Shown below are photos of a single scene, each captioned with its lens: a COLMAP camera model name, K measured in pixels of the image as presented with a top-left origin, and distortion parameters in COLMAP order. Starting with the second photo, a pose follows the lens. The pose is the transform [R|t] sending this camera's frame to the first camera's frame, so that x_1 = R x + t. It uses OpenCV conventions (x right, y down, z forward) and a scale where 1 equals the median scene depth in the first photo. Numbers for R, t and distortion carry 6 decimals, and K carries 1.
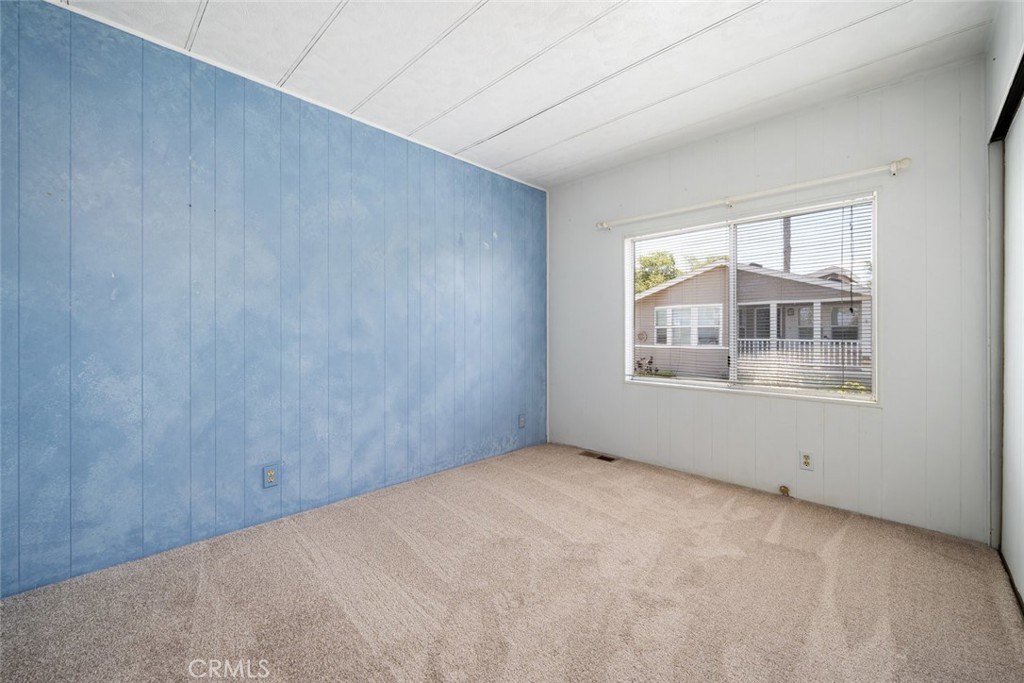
lens RADIAL K [[426.0, 0, 512.0], [0, 426.0, 341.5], [0, 0, 1]] dist [-0.001009, -0.000058]
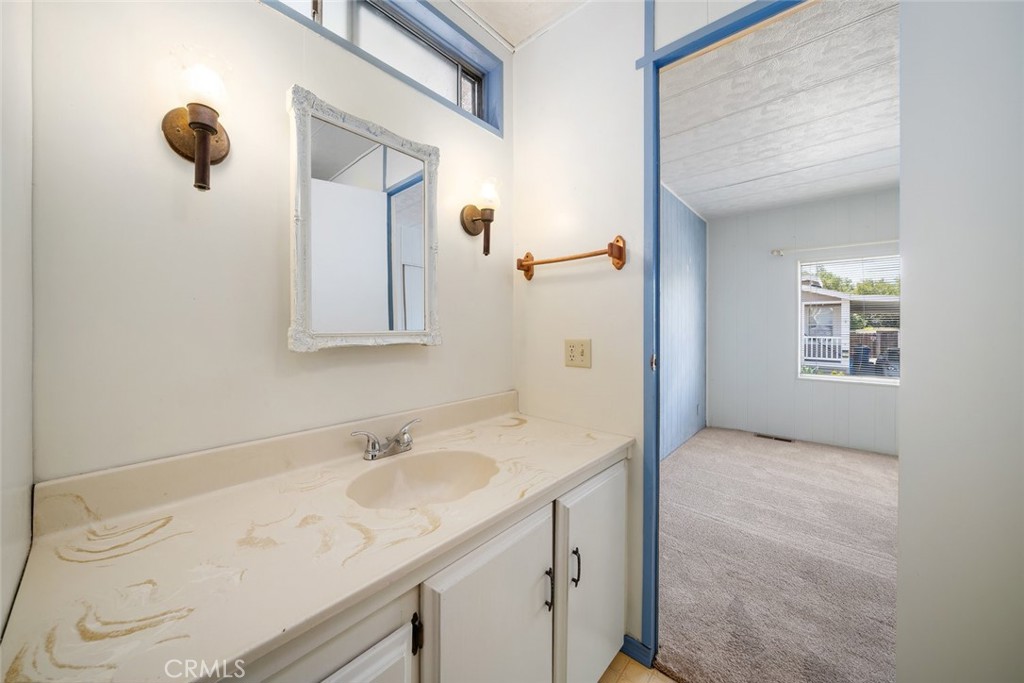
lens RADIAL K [[377.2, 0, 488.1], [0, 377.2, 329.6], [0, 0, 1]] dist [-0.000708, -0.000023]
pose [[0.999304, 0.003967, 0.037094, -0.663467], [-0.003604, 0.999945, -0.009867, -0.032088], [-0.037131, 0.009726, 0.999263, -0.069675]]
